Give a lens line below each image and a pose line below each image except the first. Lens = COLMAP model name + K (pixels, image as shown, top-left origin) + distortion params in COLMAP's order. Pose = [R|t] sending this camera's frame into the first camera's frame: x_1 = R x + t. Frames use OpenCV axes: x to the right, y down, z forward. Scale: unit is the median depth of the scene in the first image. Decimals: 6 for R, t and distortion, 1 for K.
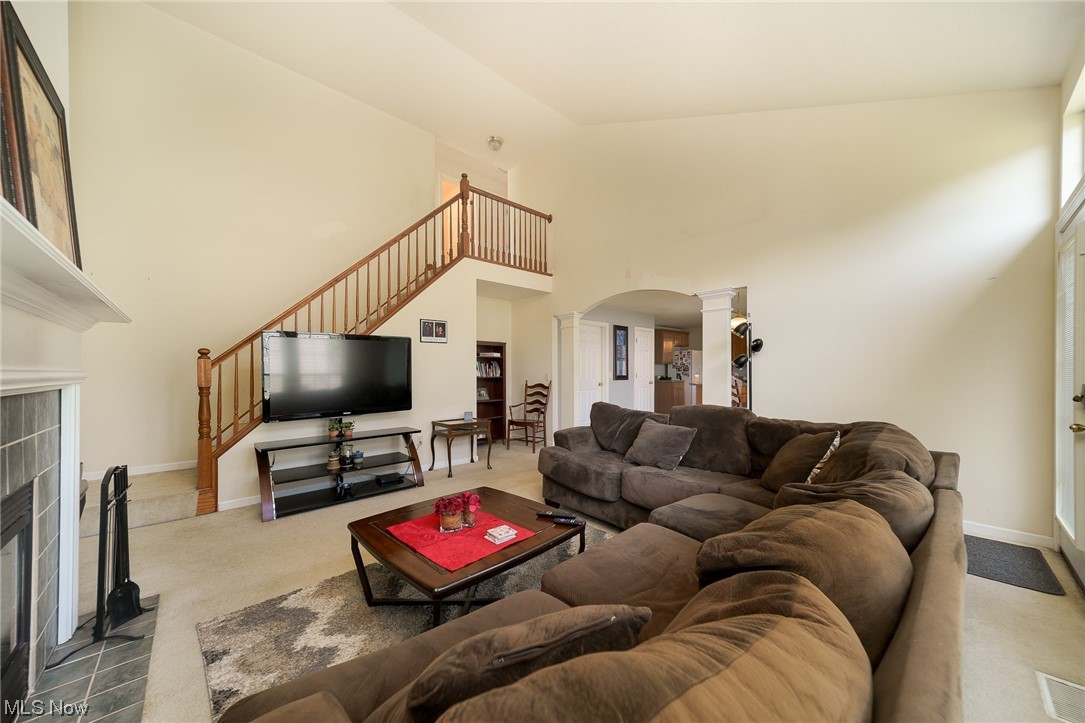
lens RADIAL K [[381.3, 0, 541.1], [0, 381.3, 368.7], [0, 0, 1]] dist [0.008766, 0.000053]
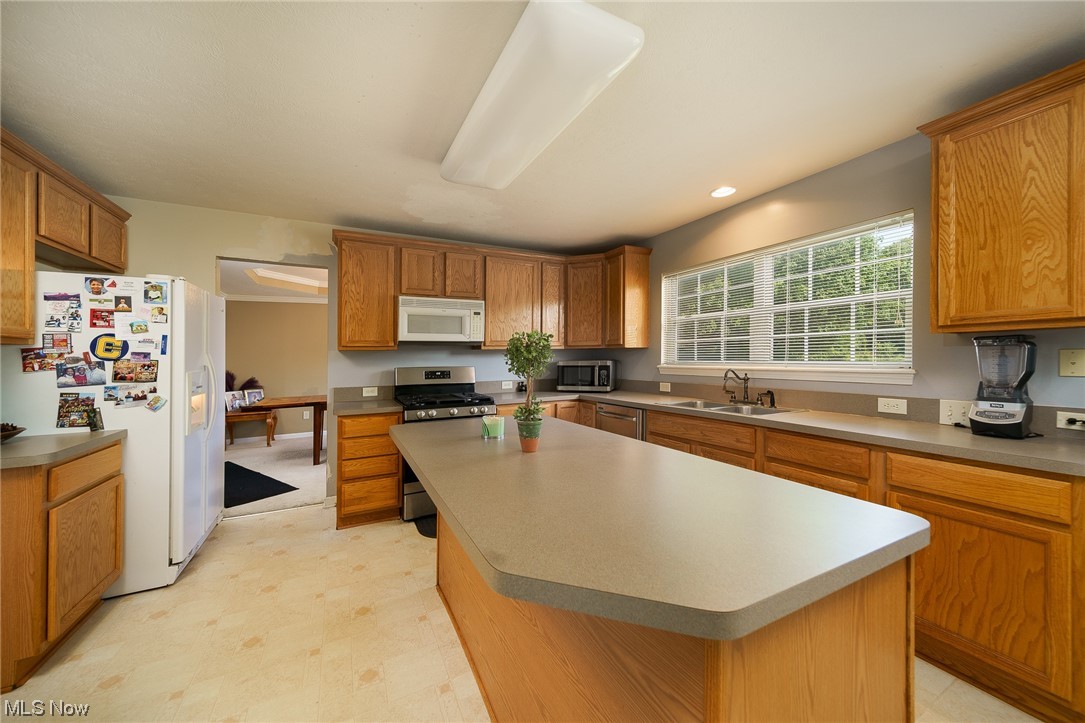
lens RADIAL K [[390.6, 0, 538.7], [0, 390.6, 351.8], [0, 0, 1]] dist [0.002466, 0.000133]
pose [[0.261270, 0.009755, 0.965216, 0.325313], [0.009313, 0.999877, -0.012626, -0.006584], [-0.965221, 0.012288, 0.261147, 1.014471]]
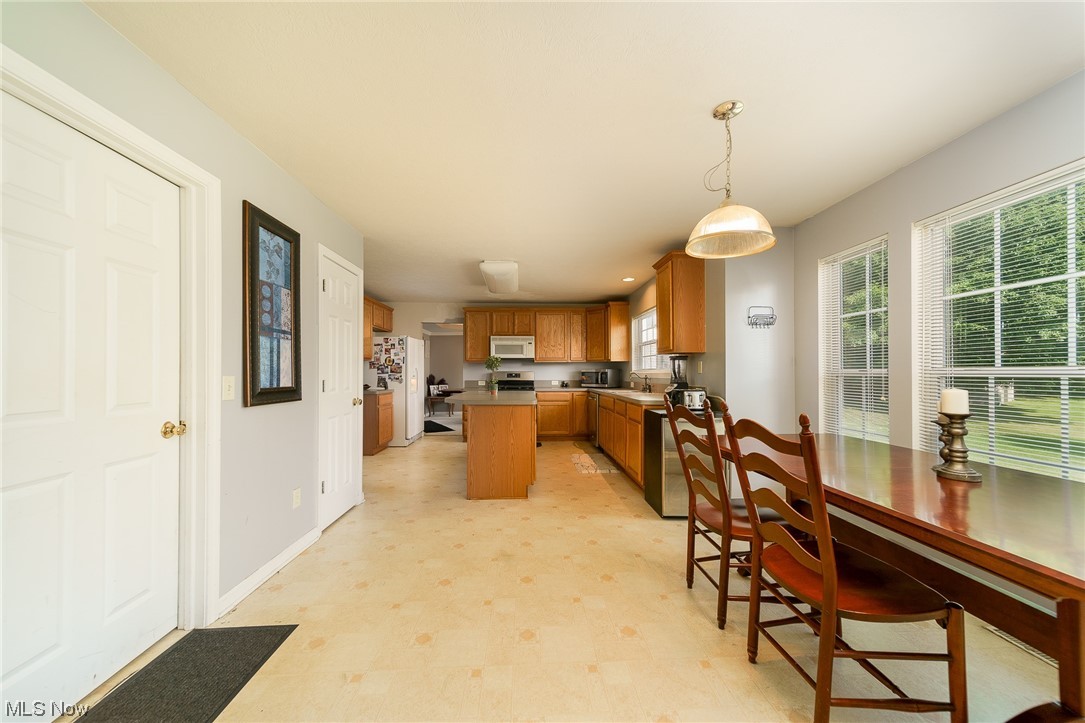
lens RADIAL K [[381.3, 0, 541.1], [0, 381.3, 368.7], [0, 0, 1]] dist [0.008766, 0.000053]
pose [[0.638658, 0.006486, 0.769463, 0.111922], [-0.001069, 0.999971, -0.007542, 0.005002], [-0.769490, 0.003994, 0.638646, 0.644123]]
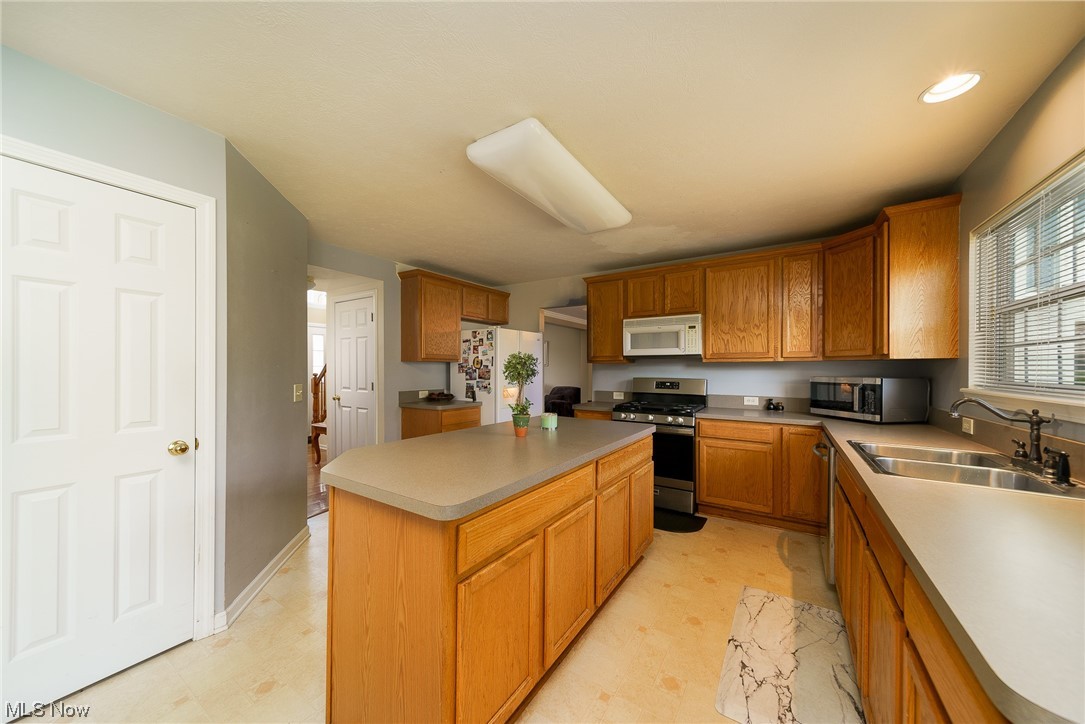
lens RADIAL K [[381.3, 0, 541.1], [0, 381.3, 369.2], [0, 0, 1]] dist [0.008766, 0.000053]
pose [[0.969320, 0.002777, 0.245786, 0.458488], [-0.003630, 0.999989, 0.003017, -0.008205], [-0.245775, -0.003816, 0.969319, 0.803118]]
